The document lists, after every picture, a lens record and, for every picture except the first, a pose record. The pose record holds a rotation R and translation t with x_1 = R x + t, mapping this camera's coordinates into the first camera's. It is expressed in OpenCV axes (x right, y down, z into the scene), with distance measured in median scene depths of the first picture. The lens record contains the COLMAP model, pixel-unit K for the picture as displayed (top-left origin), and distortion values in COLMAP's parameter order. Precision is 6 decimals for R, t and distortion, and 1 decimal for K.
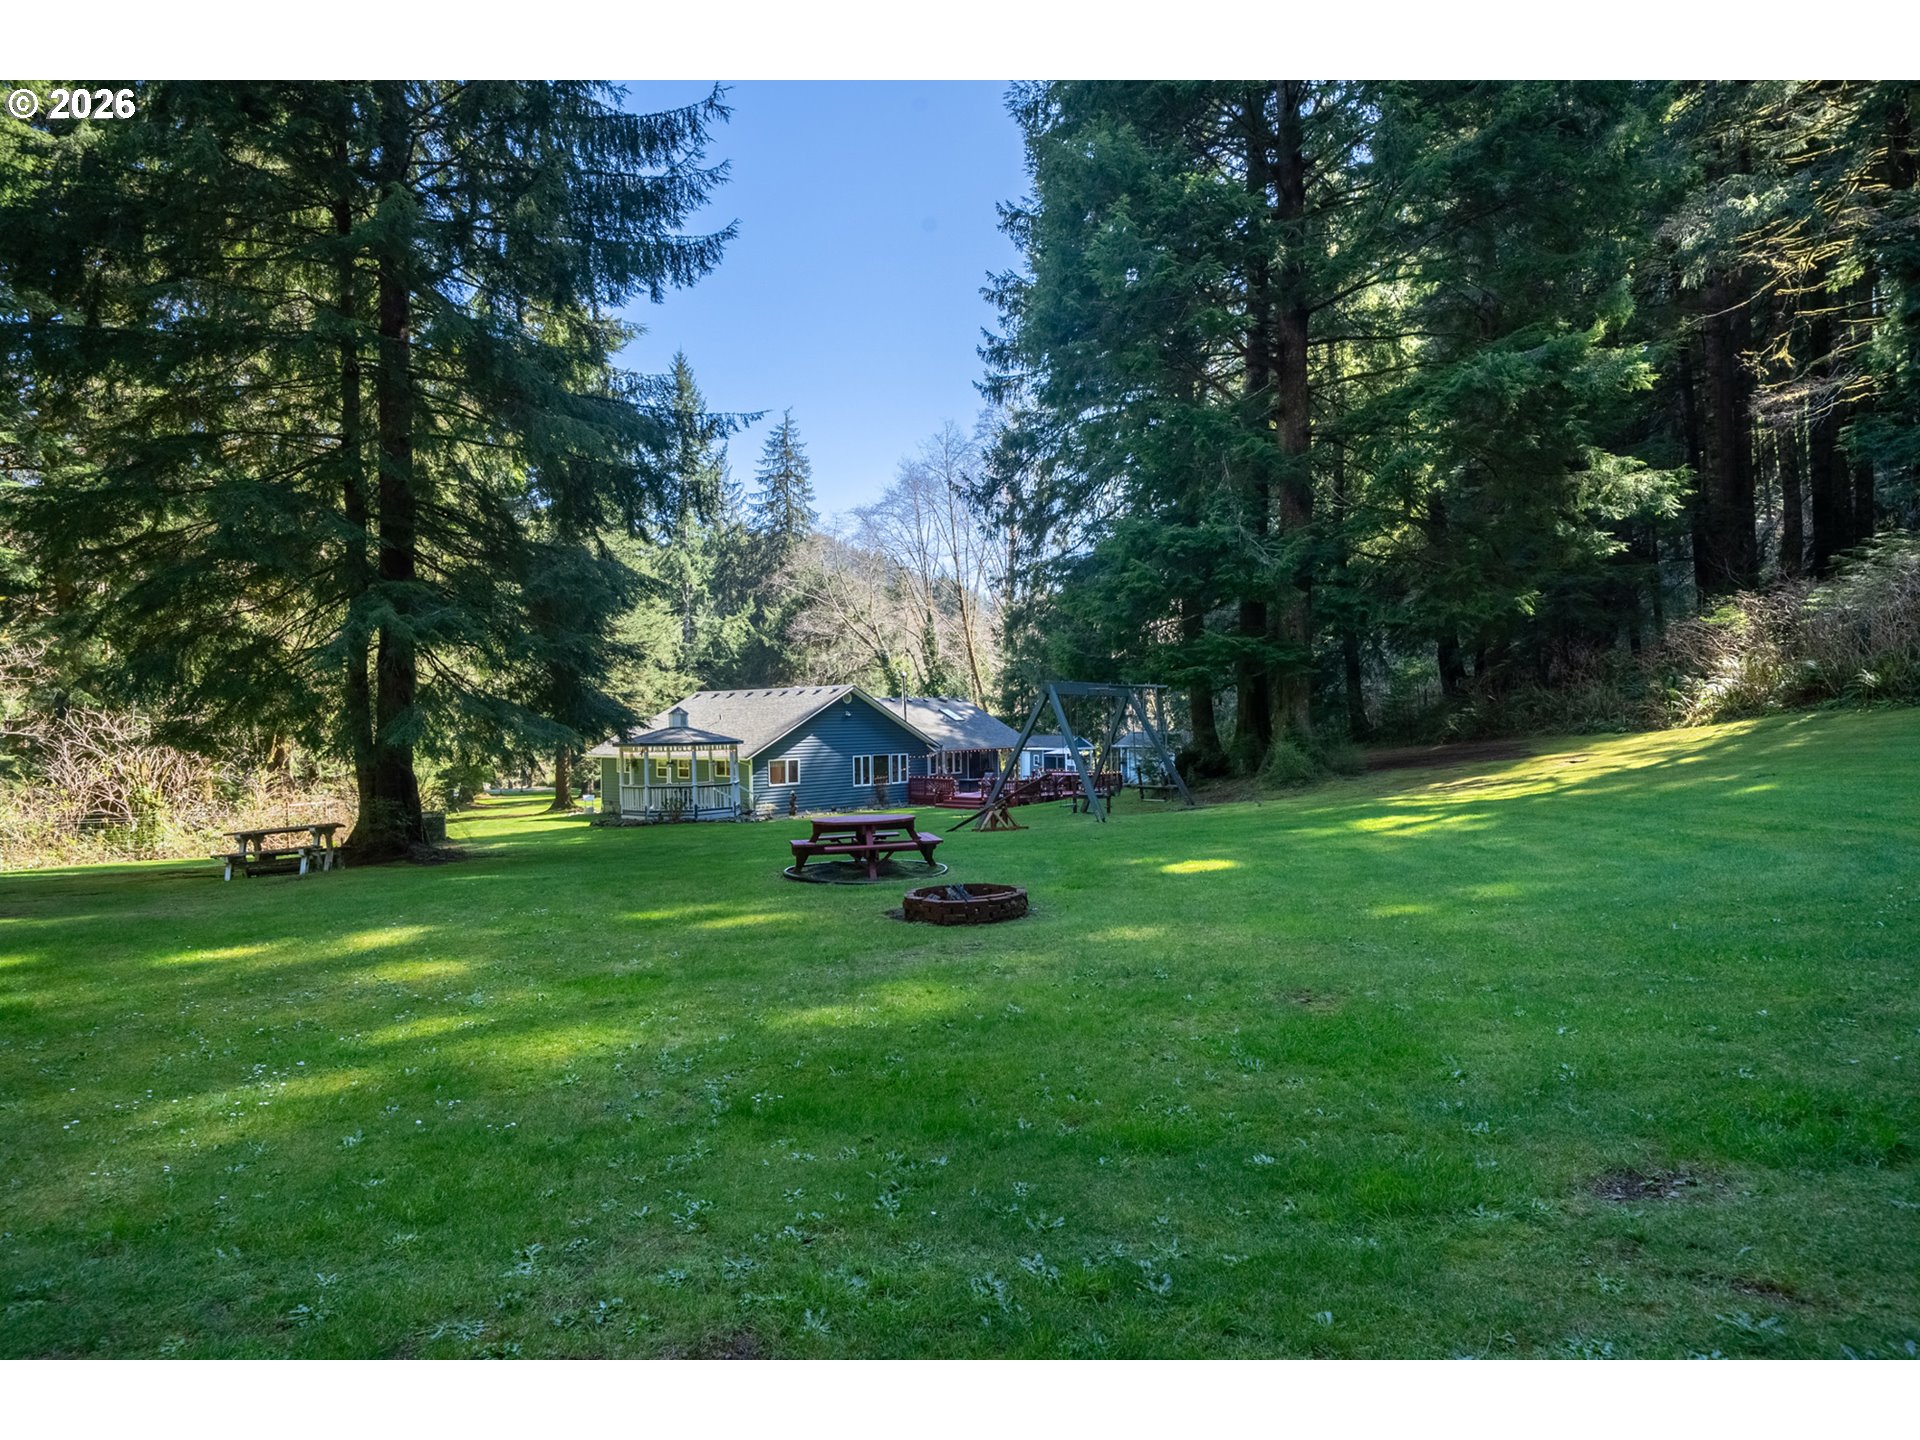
lens RADIAL K [[1411.2, 0, 960.0], [0, 1411.2, 720.0], [0, 0, 1]] dist [-0.002243, -0.000126]
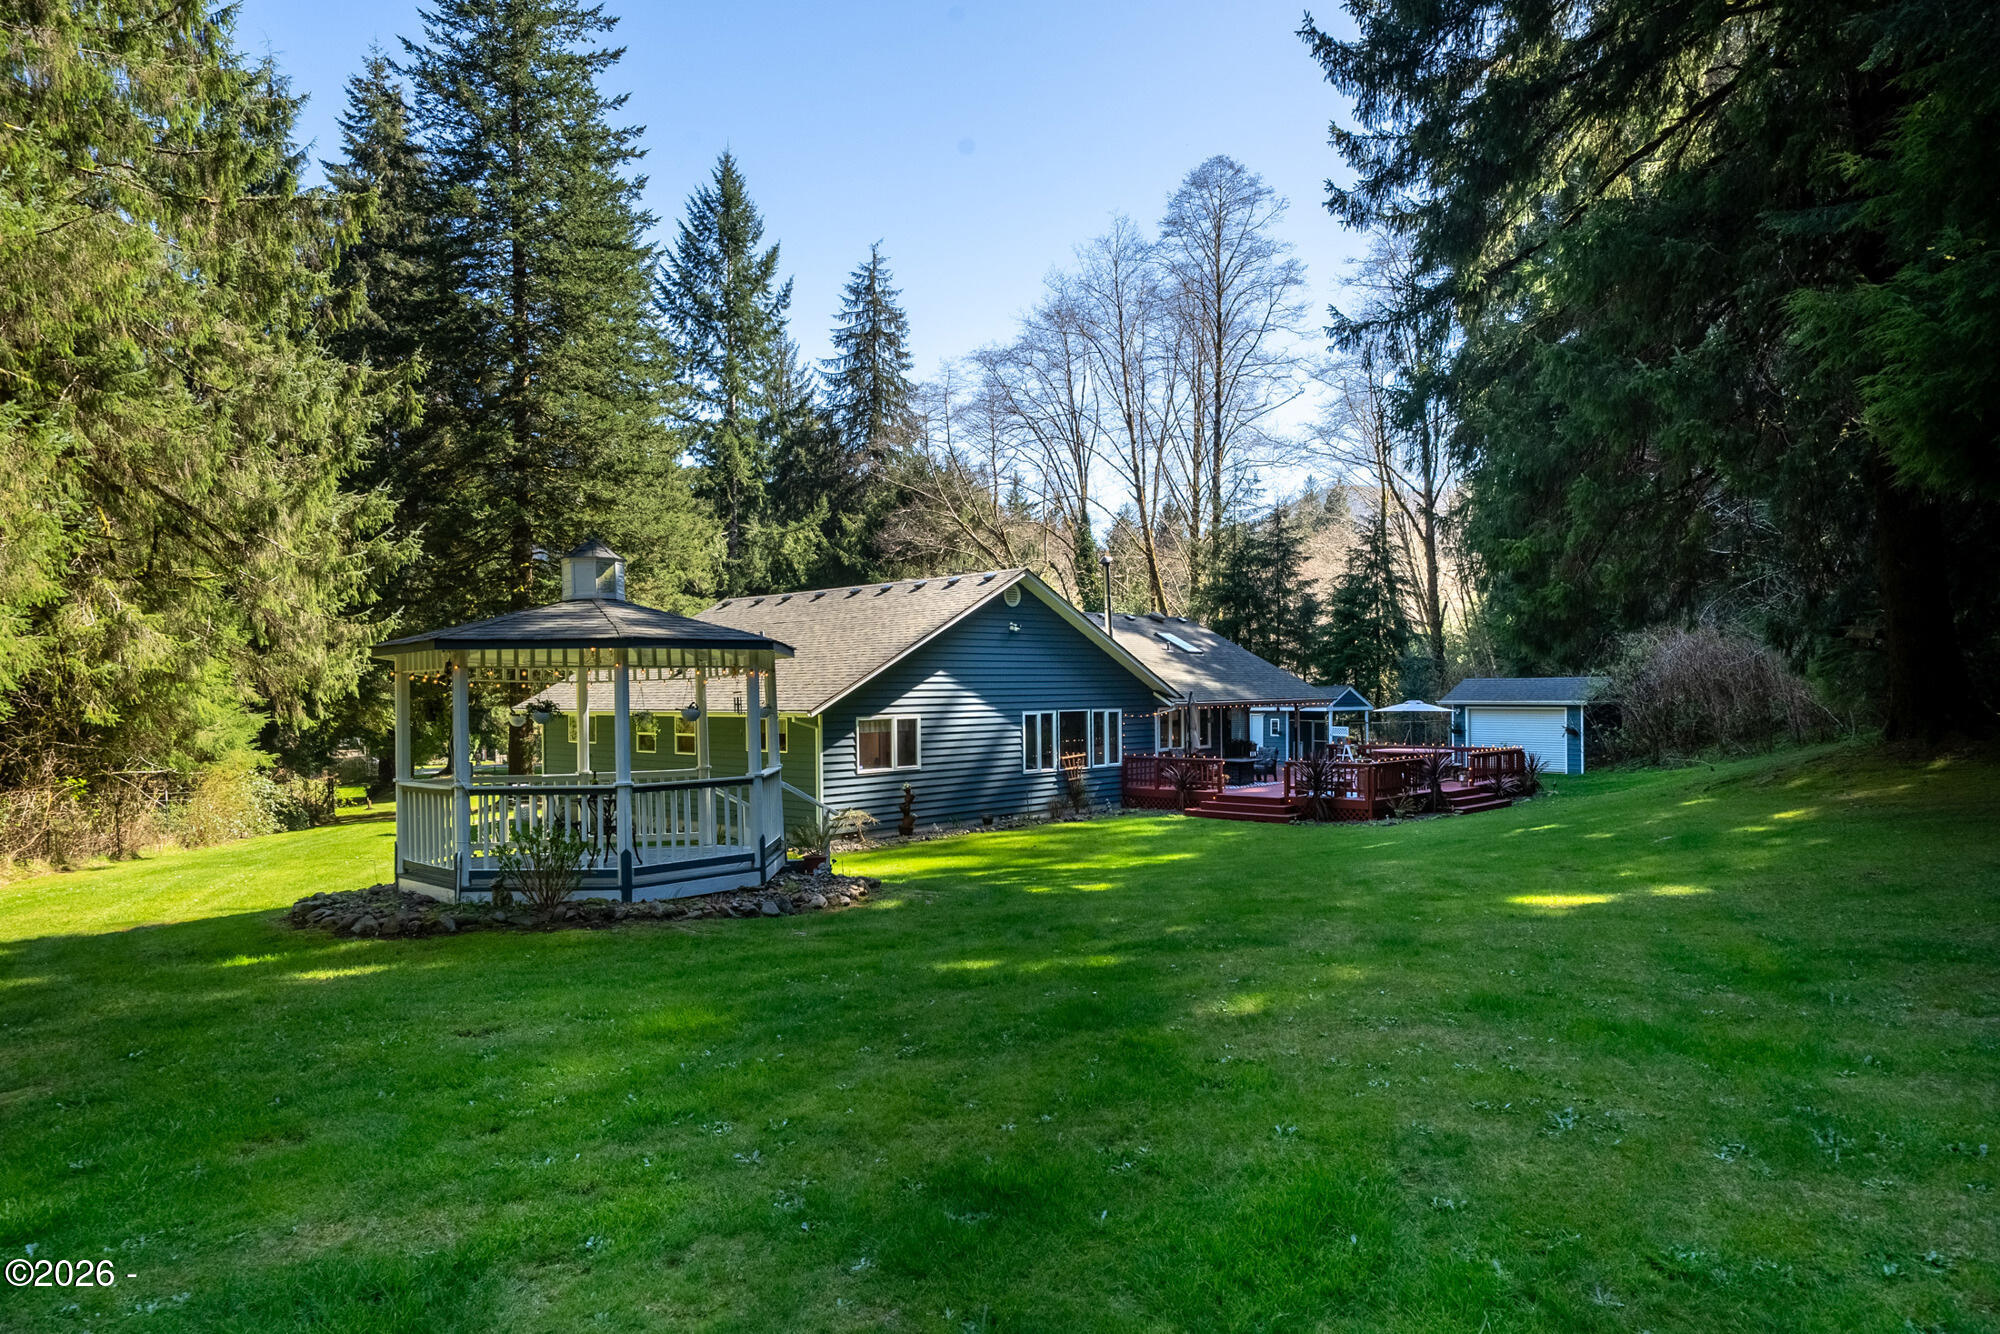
lens RADIAL K [[1404.7, 0, 1000.0], [0, 1404.7, 667.0], [0, 0, 1]] dist [0.000021, -0.000039]
pose [[0.999739, 0.004890, -0.022312, -0.045222], [-0.005287, 0.999828, -0.017775, 0.011416], [0.022221, 0.017888, 0.999593, 0.310605]]
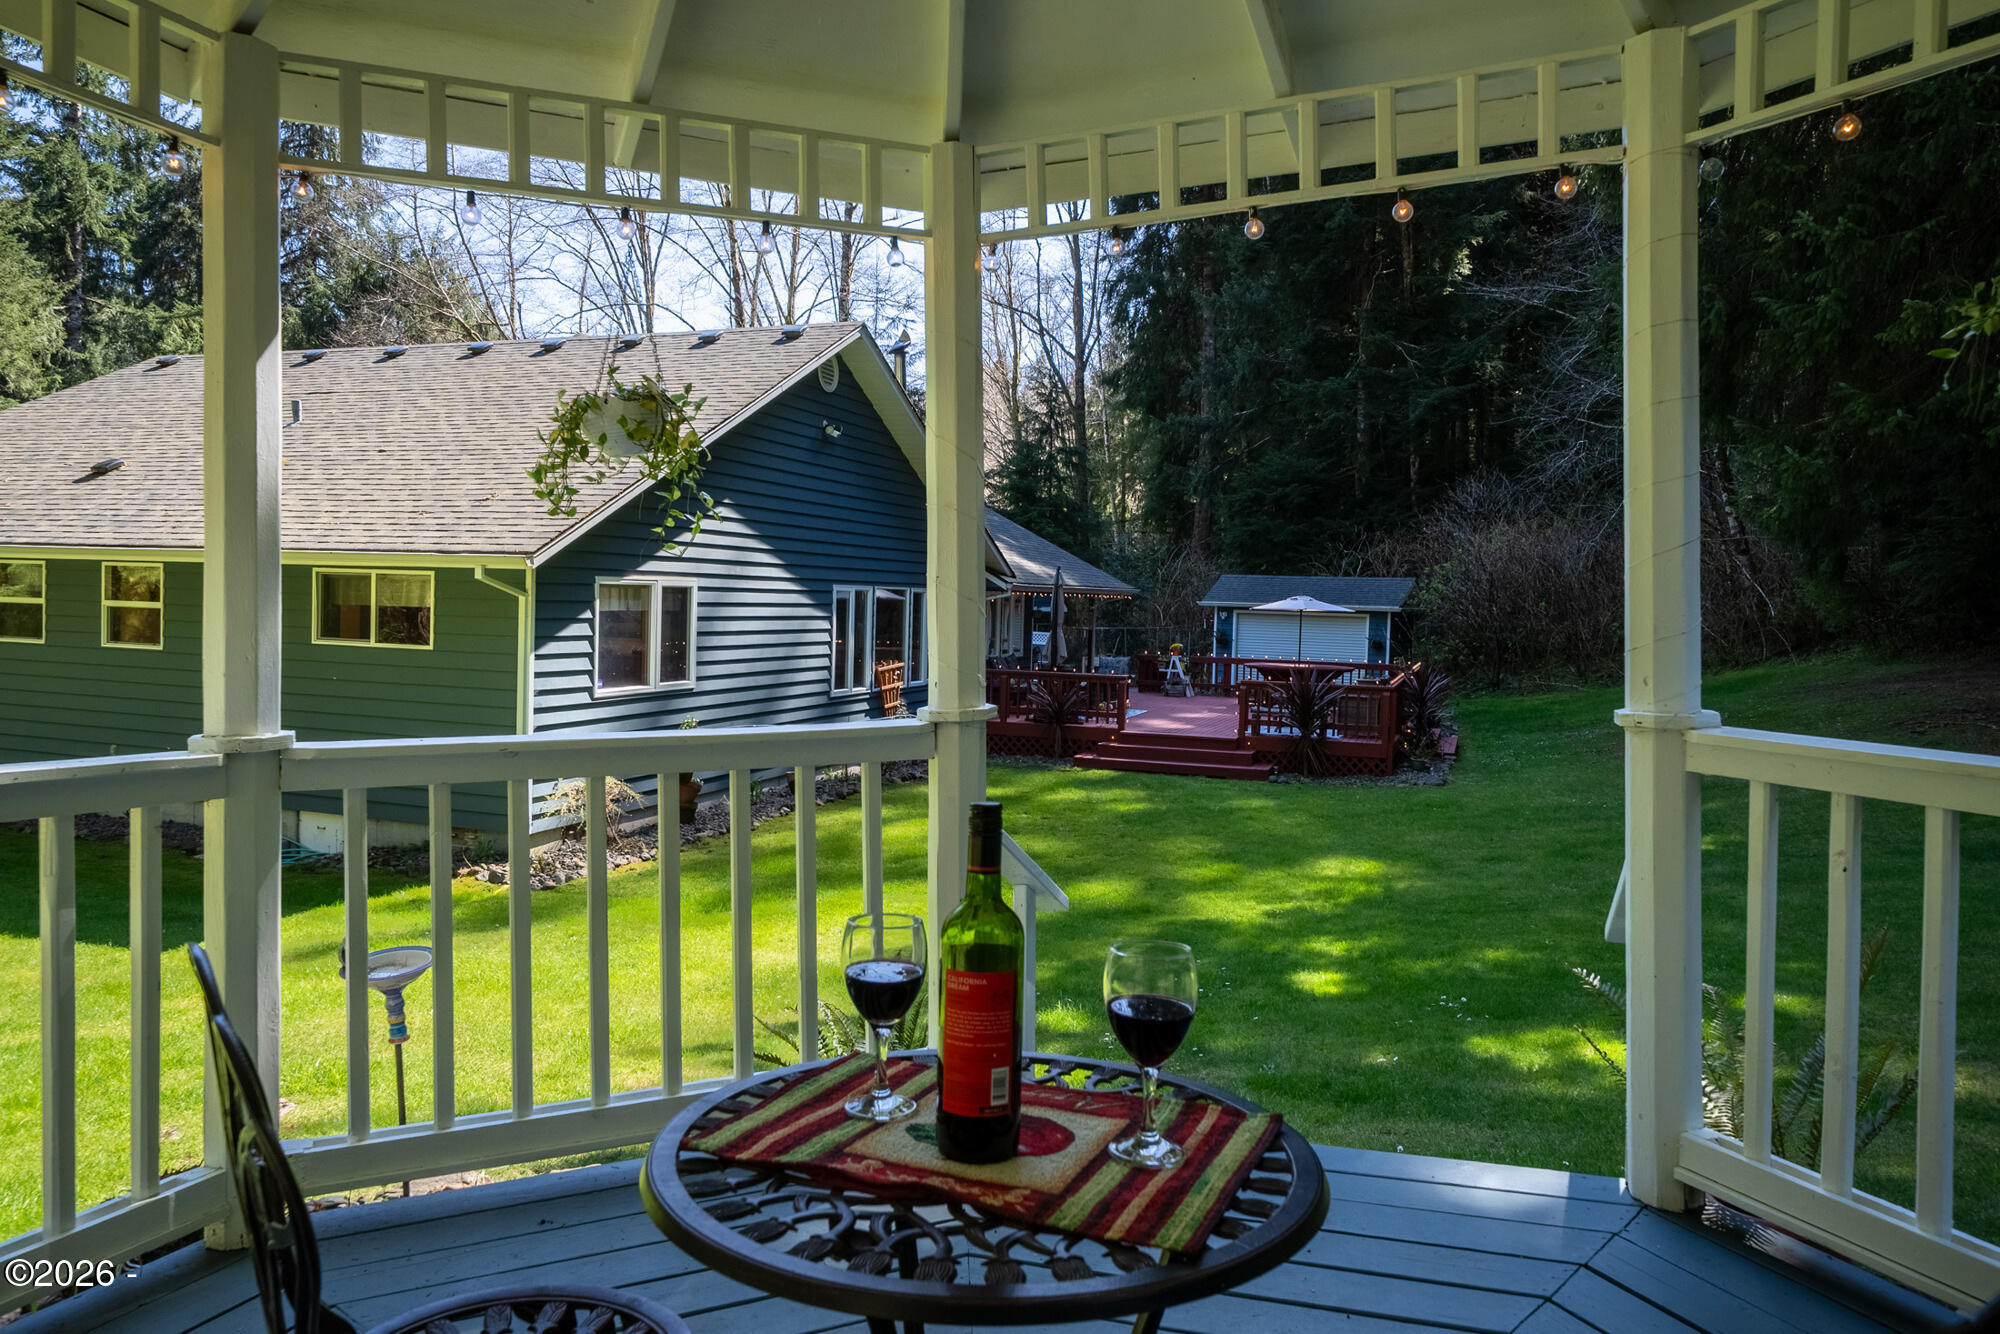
lens RADIAL K [[1404.7, 0, 1000.0], [0, 1404.7, 667.0], [0, 0, 1]] dist [0.000021, -0.000039]
pose [[0.914564, 0.023522, 0.403756, -0.104489], [-0.042126, 0.998417, 0.037257, 0.019404], [-0.402241, -0.051082, 0.914108, 0.472826]]
